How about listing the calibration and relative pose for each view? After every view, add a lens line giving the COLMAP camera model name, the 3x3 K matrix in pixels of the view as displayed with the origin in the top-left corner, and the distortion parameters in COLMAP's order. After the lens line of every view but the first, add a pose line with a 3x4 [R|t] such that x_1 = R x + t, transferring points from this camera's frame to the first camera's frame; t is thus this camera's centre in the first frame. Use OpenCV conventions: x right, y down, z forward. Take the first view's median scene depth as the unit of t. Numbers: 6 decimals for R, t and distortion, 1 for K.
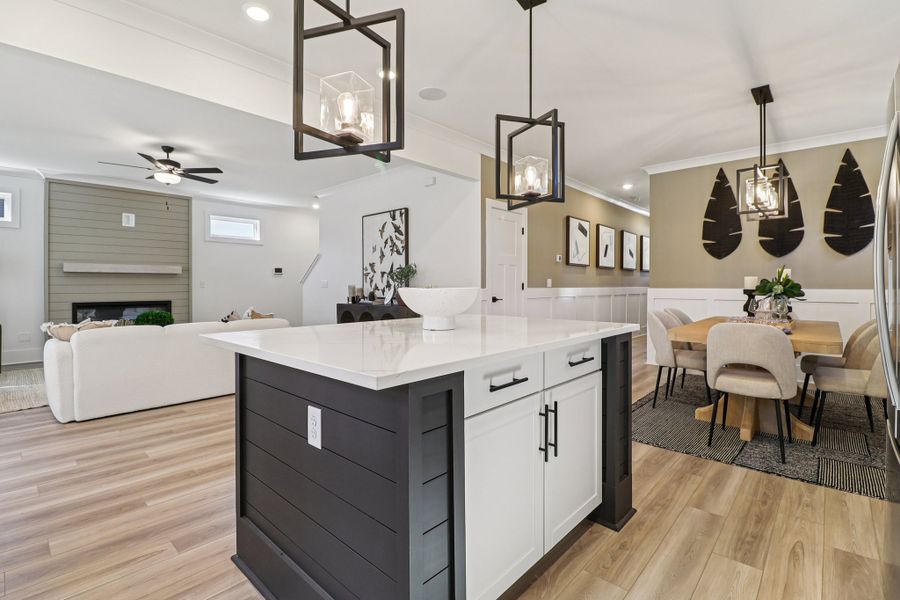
lens RADIAL K [[411.6, 0, 446.4], [0, 411.6, 286.4], [0, 0, 1]] dist [-0.011549, -0.005914]
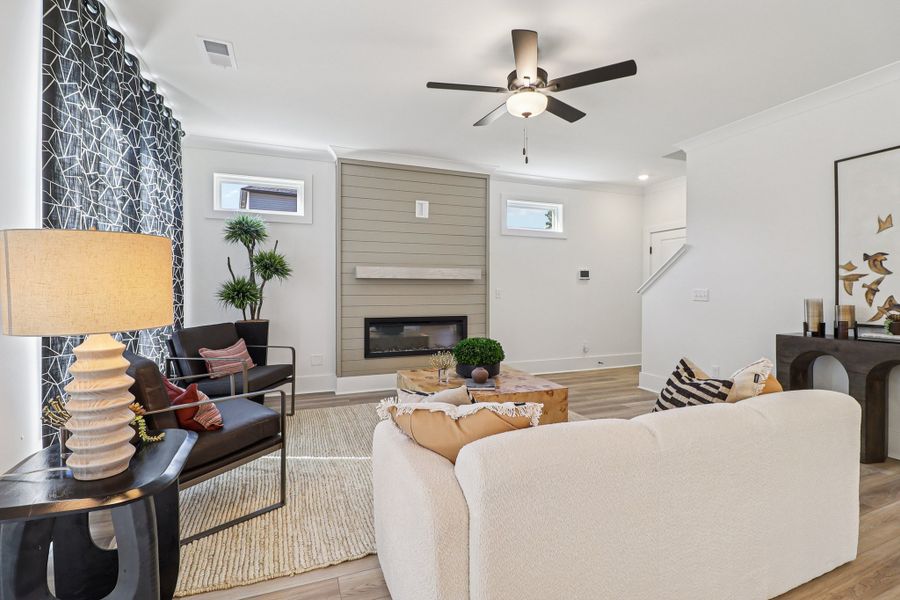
lens RADIAL K [[411.6, 0, 459.8], [0, 411.6, 294.7], [0, 0, 1]] dist [-0.011549, -0.005914]
pose [[0.902050, 0.006326, -0.431586, -0.406519], [-0.003263, 0.999964, 0.007837, -0.010766], [0.431620, -0.005661, 0.902038, 0.358639]]
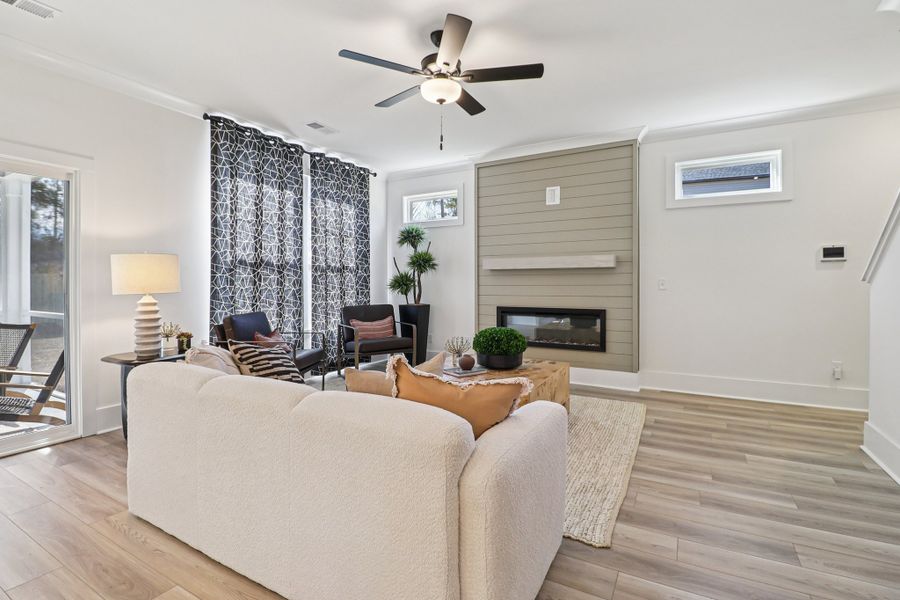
lens RADIAL K [[411.6, 0, 454.3], [0, 411.6, 280.6], [0, 0, 1]] dist [-0.011549, -0.005914]
pose [[0.244640, -0.005821, -0.969596, -0.119969], [-0.001683, 0.999978, -0.006428, -0.006797], [0.969612, 0.003204, 0.244625, 0.686276]]
